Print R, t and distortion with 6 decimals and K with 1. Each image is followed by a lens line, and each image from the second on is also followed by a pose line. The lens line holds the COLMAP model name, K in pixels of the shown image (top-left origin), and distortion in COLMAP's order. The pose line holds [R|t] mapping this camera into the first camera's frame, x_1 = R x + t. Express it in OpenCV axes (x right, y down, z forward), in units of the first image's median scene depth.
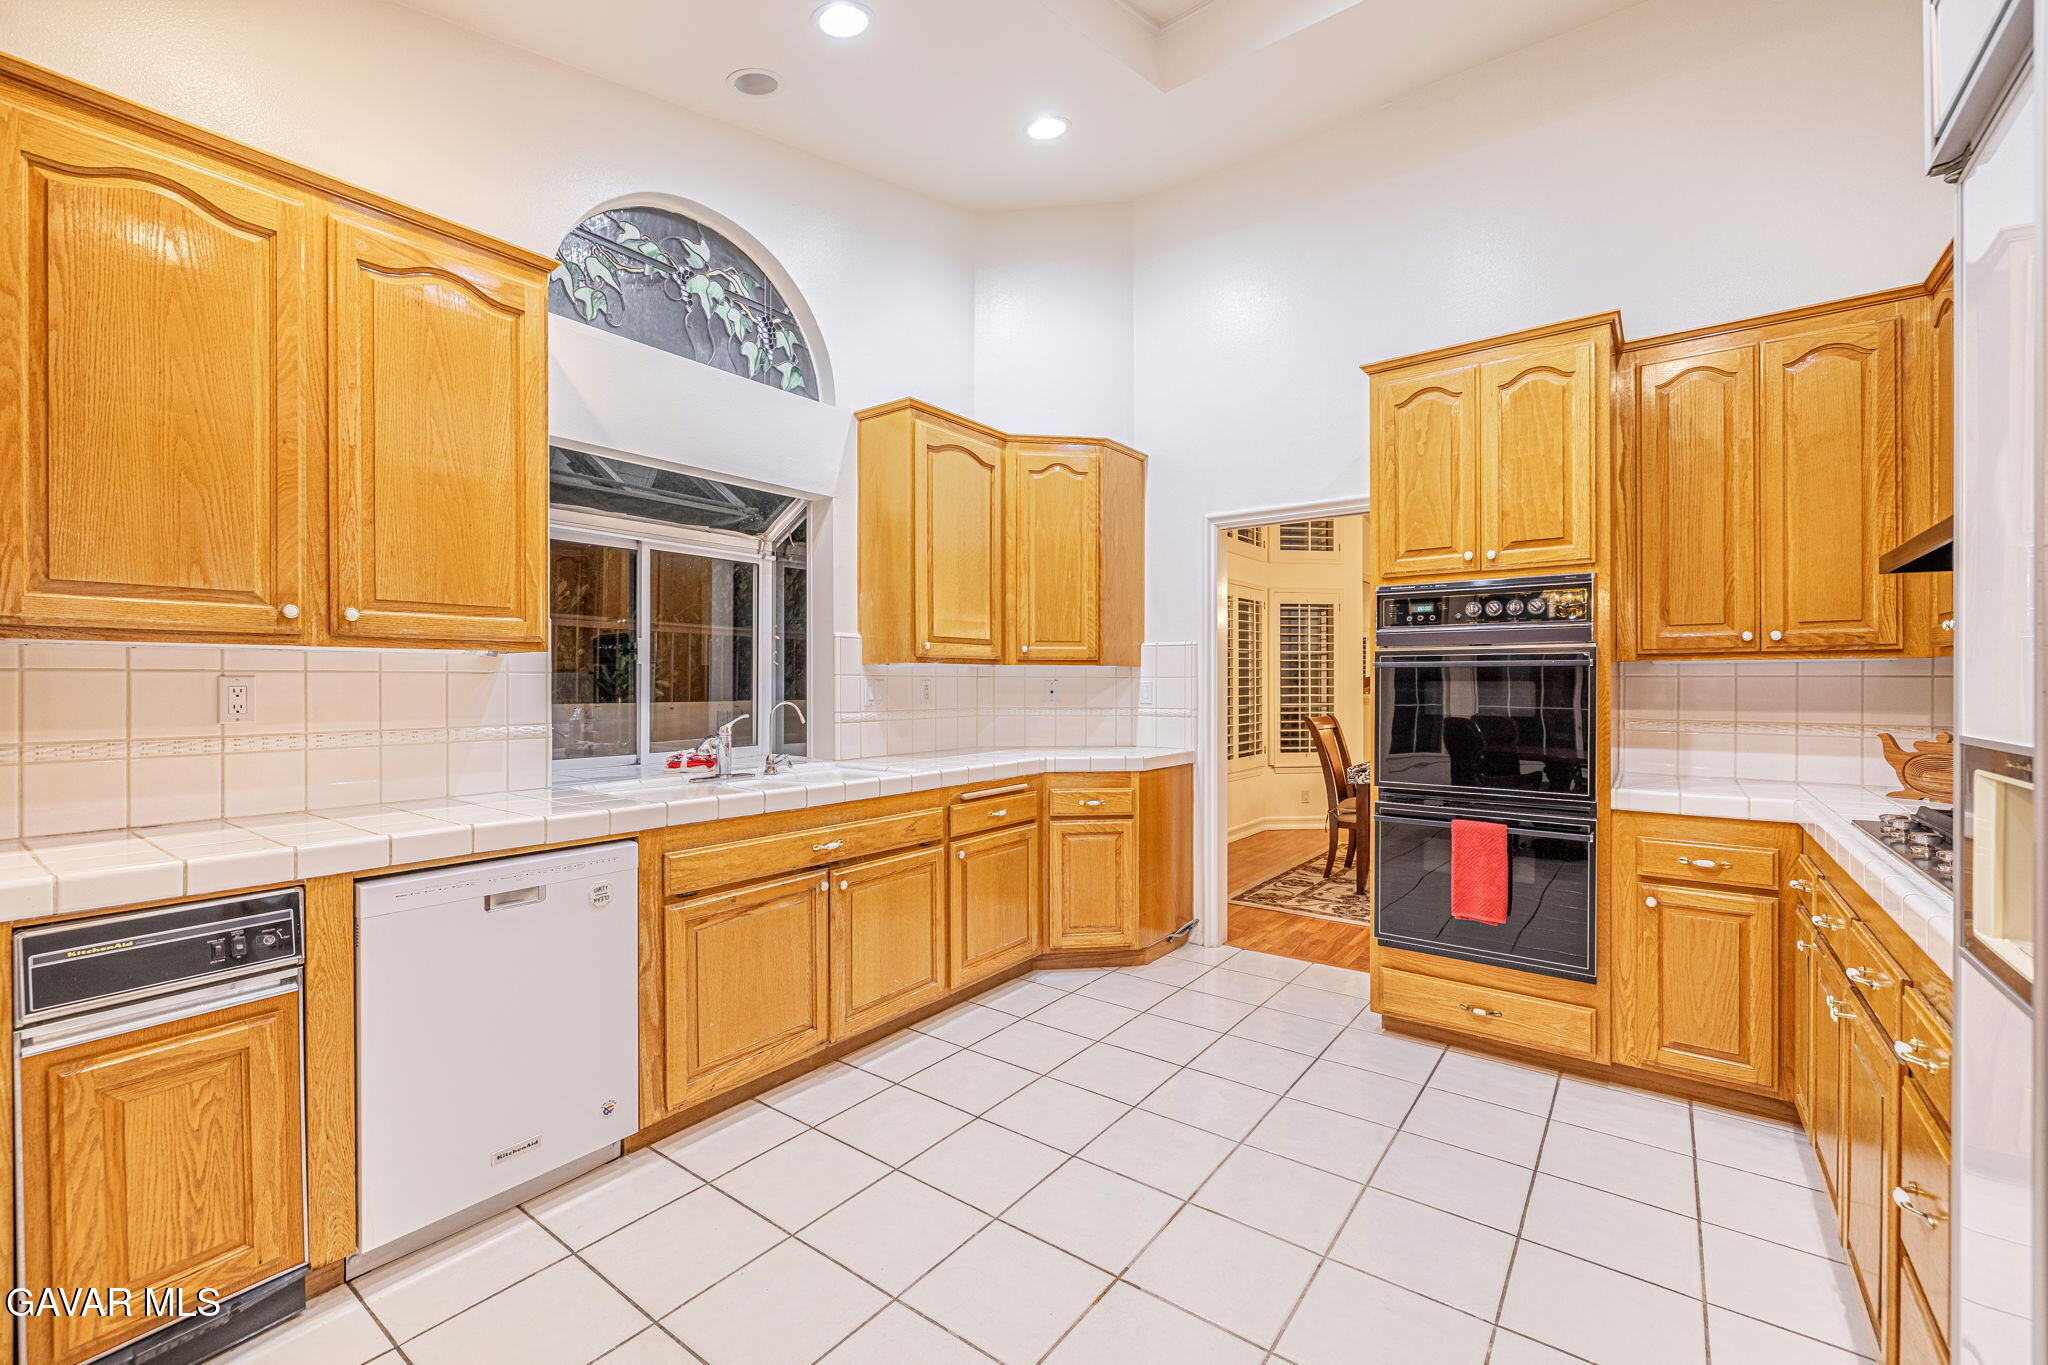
lens RADIAL K [[859.3, 0, 1019.8], [0, 859.3, 685.4], [0, 0, 1]] dist [-0.000145, -0.000428]
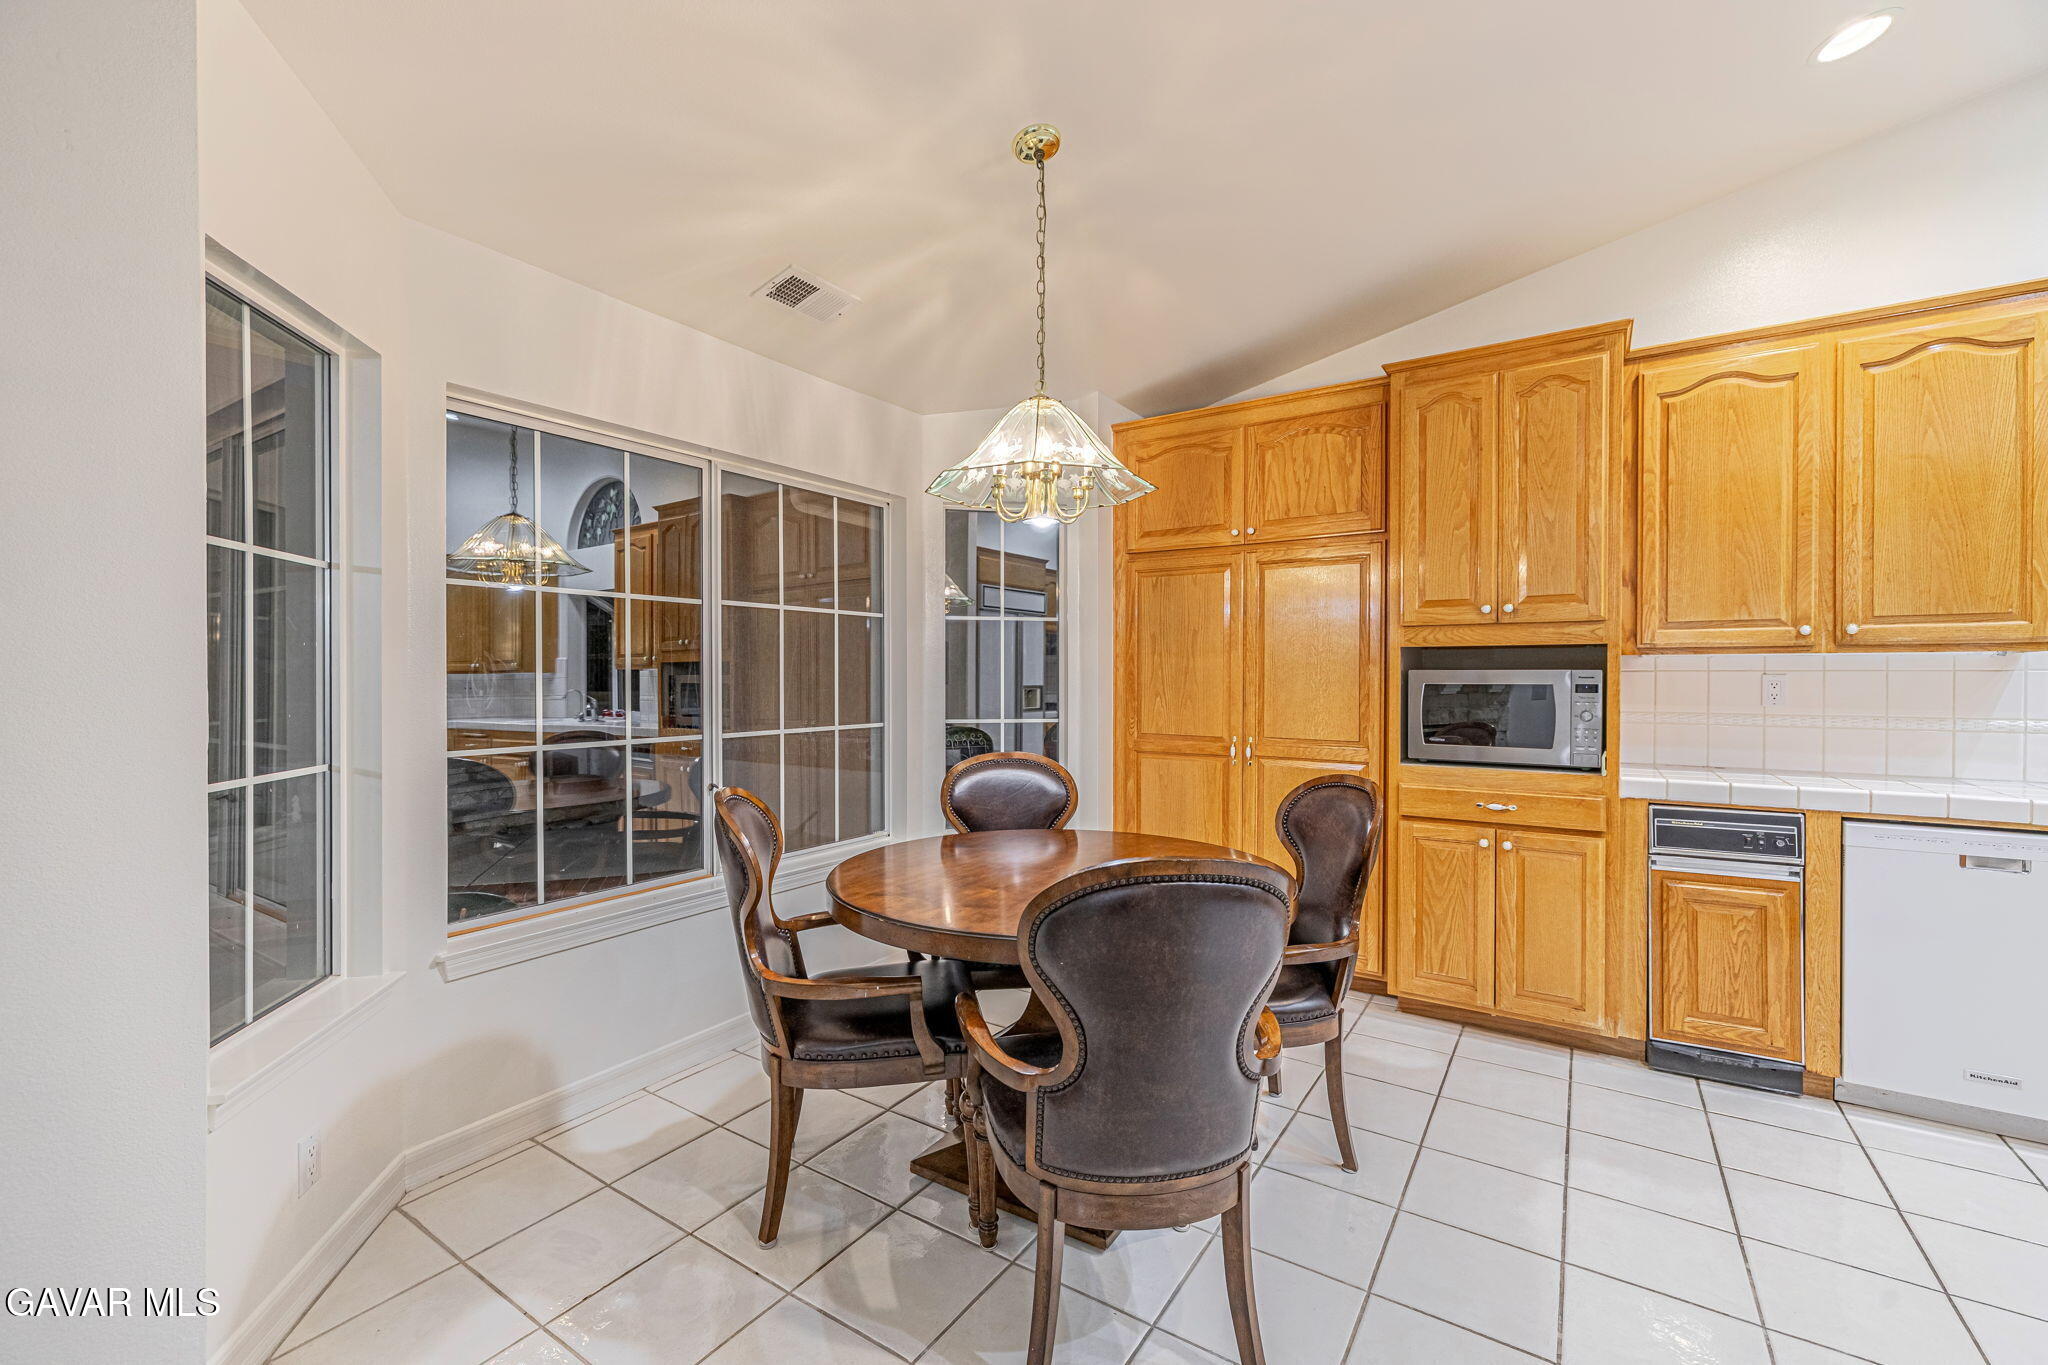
lens RADIAL K [[859.3, 0, 1018.8], [0, 859.3, 680.4], [0, 0, 1]] dist [-0.000145, -0.000428]
pose [[0.064101, 0.005249, -0.997930, 0.544412], [-0.006512, 0.999967, 0.004842, 0.000859], [0.997922, 0.006189, 0.064133, -0.444053]]
